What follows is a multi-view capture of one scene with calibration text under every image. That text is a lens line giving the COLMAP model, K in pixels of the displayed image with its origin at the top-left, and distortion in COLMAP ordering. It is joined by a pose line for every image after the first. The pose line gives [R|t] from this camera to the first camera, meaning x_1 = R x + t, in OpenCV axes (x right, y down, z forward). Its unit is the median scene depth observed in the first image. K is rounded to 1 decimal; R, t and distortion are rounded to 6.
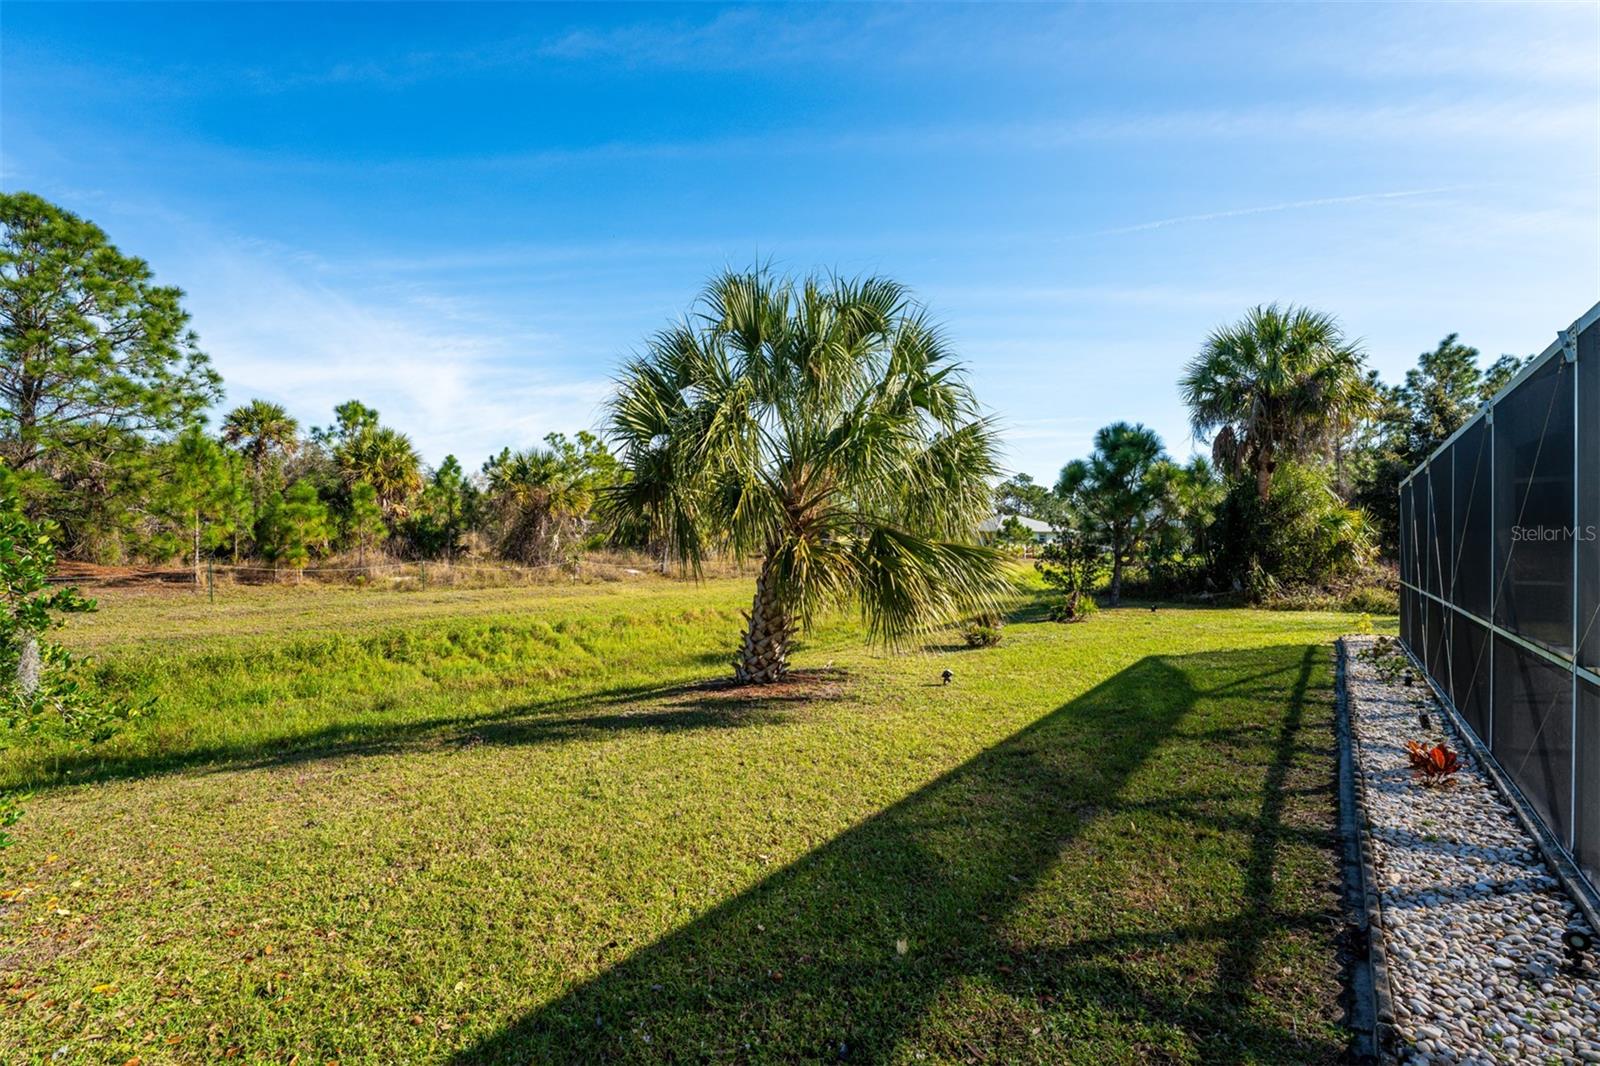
lens RADIAL K [[690.9, 0, 796.2], [0, 690.9, 529.6], [0, 0, 1]] dist [-0.014064, 0.000355]
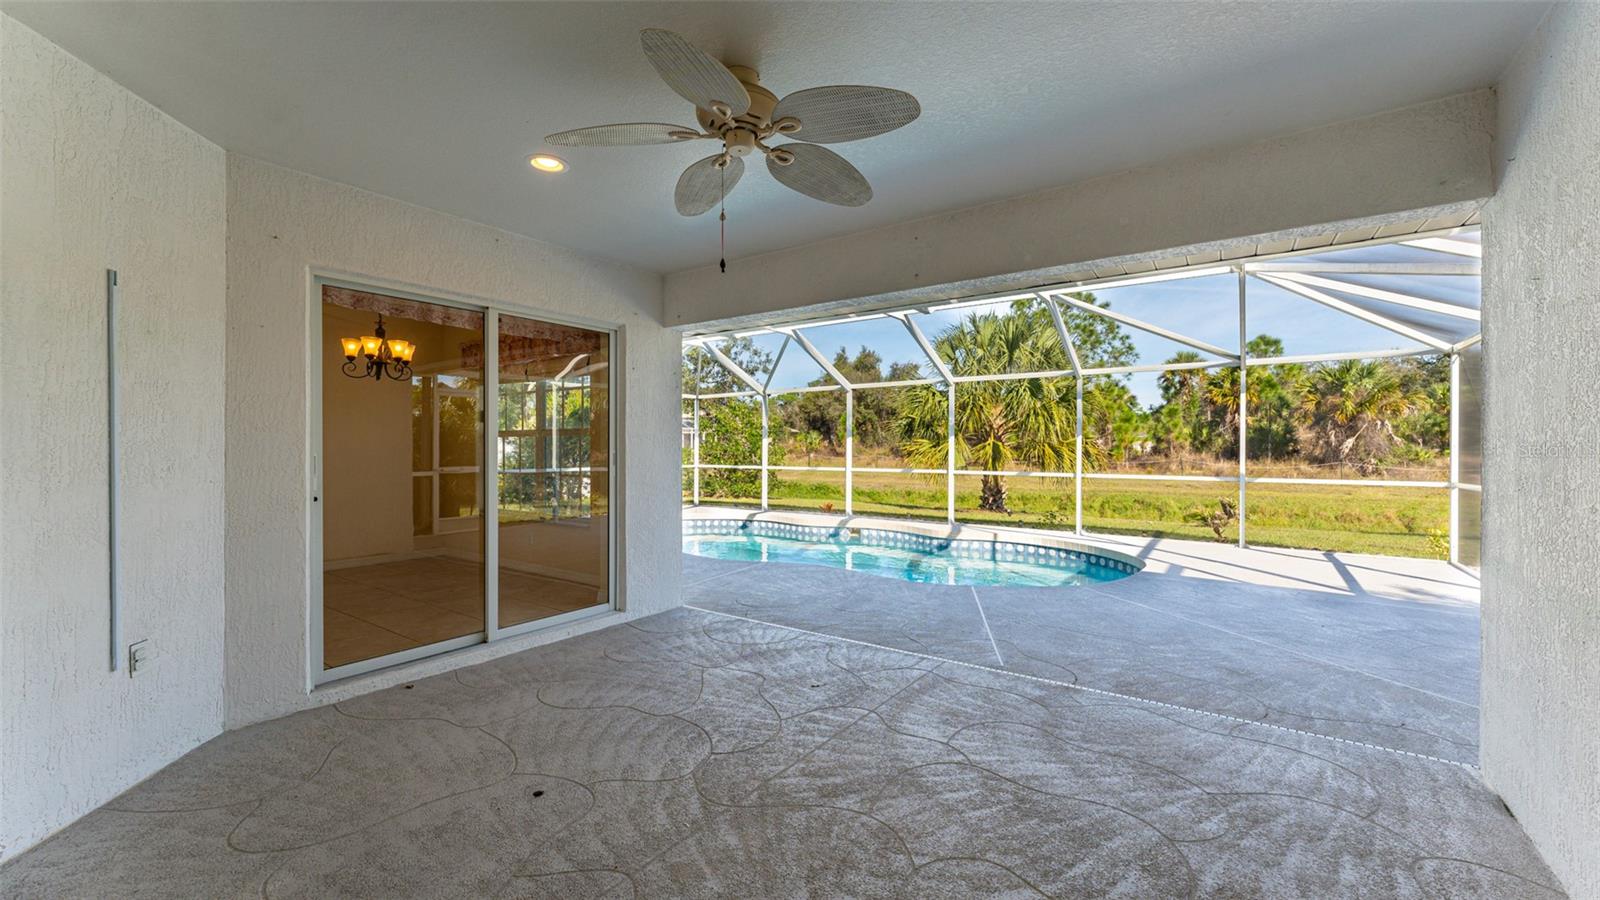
lens RADIAL K [[634.2, 0, 795.3], [0, 634.2, 449.5], [0, 0, 1]] dist [0.000653, 0.000000]
pose [[0.038306, -0.001908, -0.999264, 0.710783], [0.016530, 0.999863, -0.001276, 0.013325], [0.999129, -0.016469, 0.038333, 0.141434]]
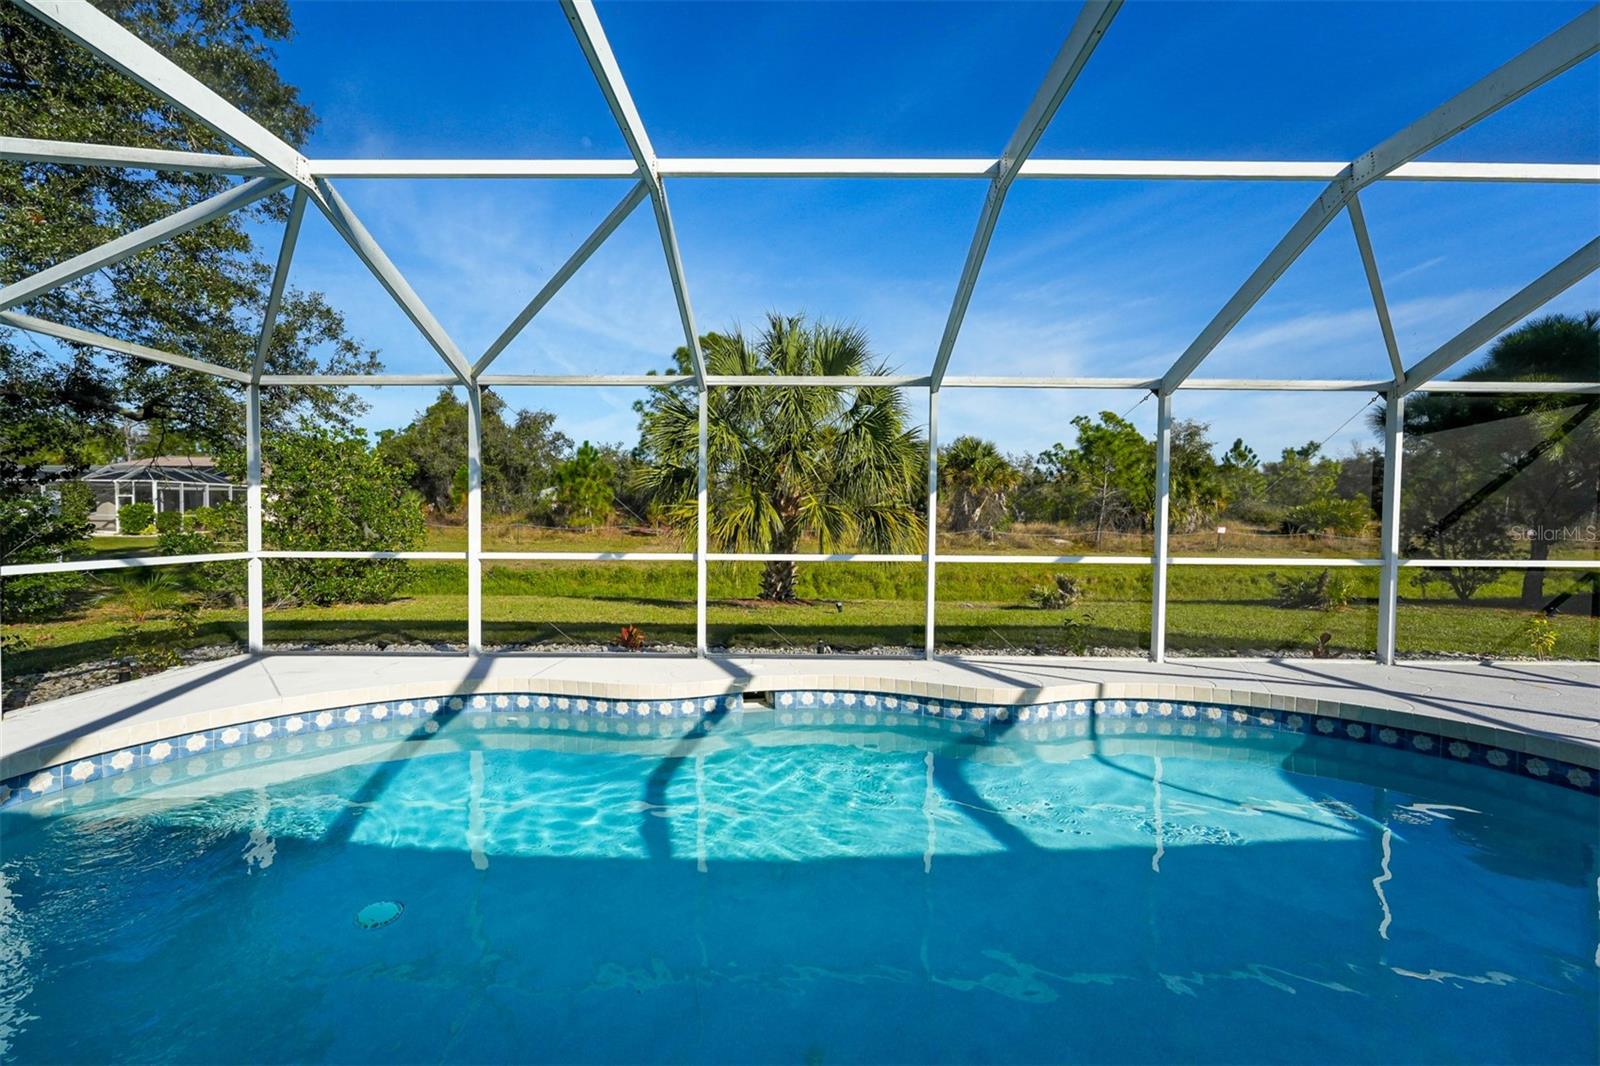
lens RADIAL K [[637.8, 0, 802.2], [0, 637.8, 532.5], [0, 0, 1]] dist [-0.001286, 0.000123]
pose [[0.611525, 0.018808, -0.791002, 0.420721], [0.011096, 0.999415, 0.032343, 0.012523], [0.791147, -0.028556, 0.610958, 0.087128]]
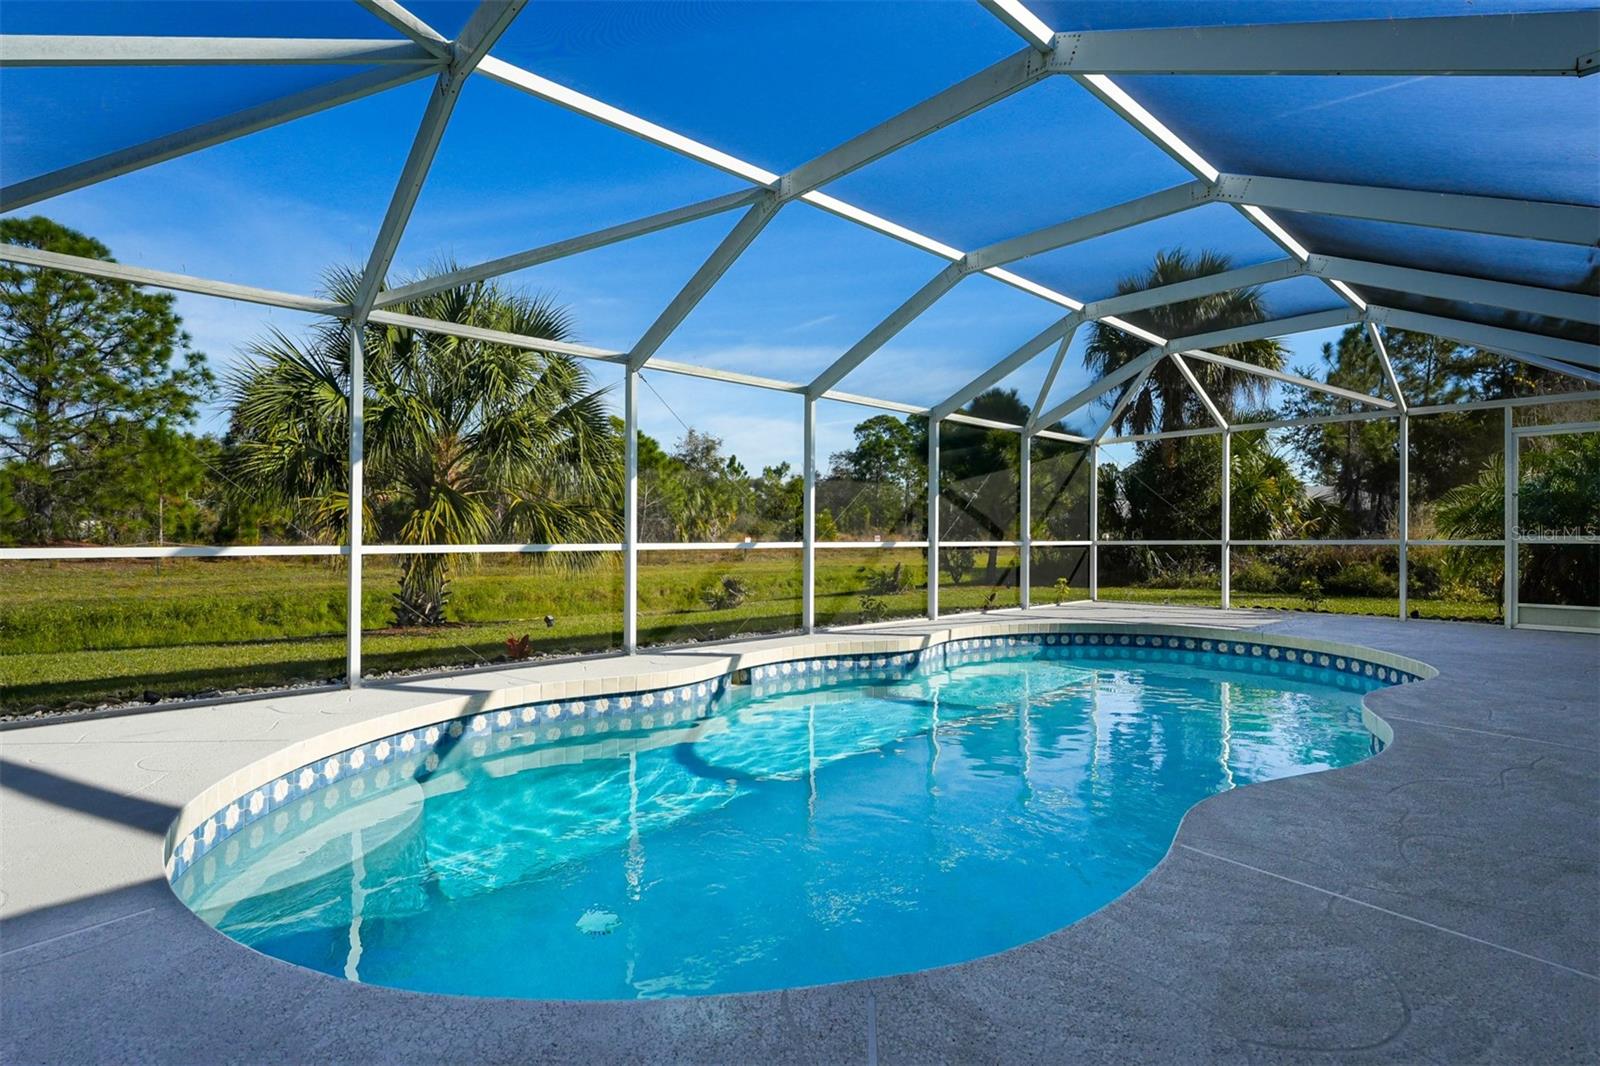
lens RADIAL K [[762.7, 0, 806.0], [0, 762.7, 529.6], [0, 0, 1]] dist [-0.002023, -0.000466]
pose [[0.986838, -0.004742, -0.161644, 0.313673], [0.006423, 0.999931, 0.009878, 0.020554], [0.161586, -0.010787, 0.986800, -0.051367]]
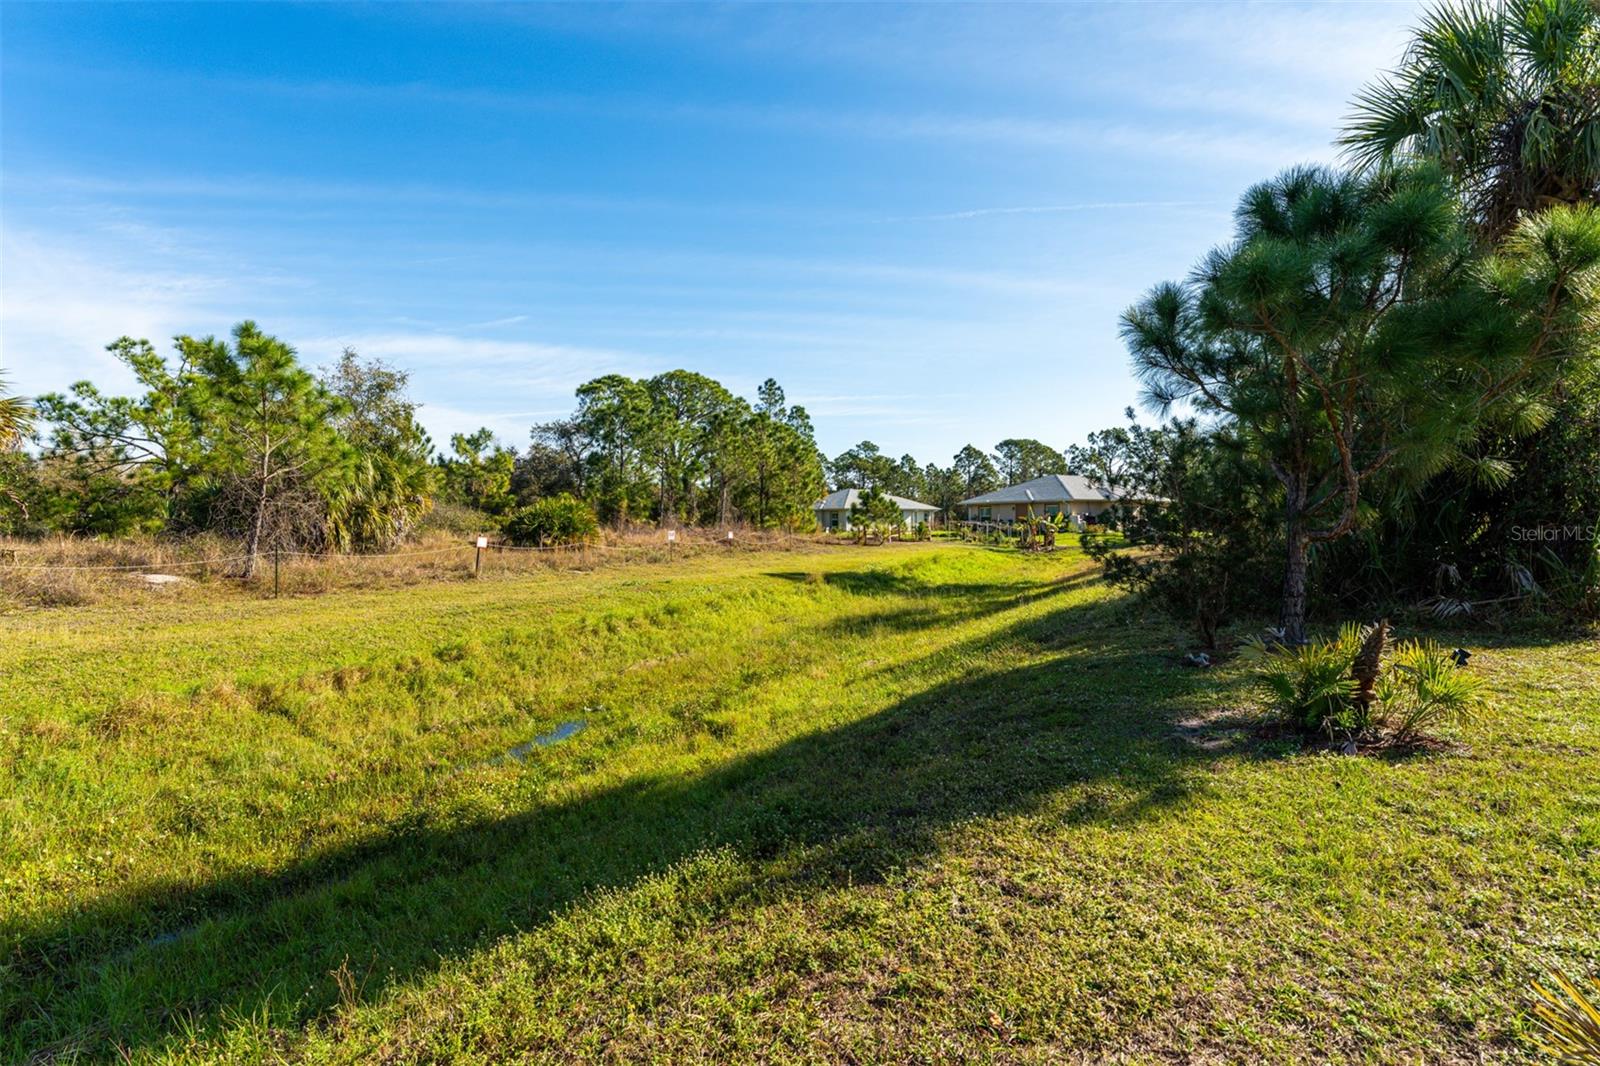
lens RADIAL K [[790.5, 0, 799.4], [0, 790.5, 535.7], [0, 0, 1]] dist [-0.005548, -0.001197]
pose [[0.969483, -0.016917, 0.244574, 0.070423], [0.010266, 0.999543, 0.028443, 0.027751], [-0.244944, -0.025064, 0.969213, 0.515963]]
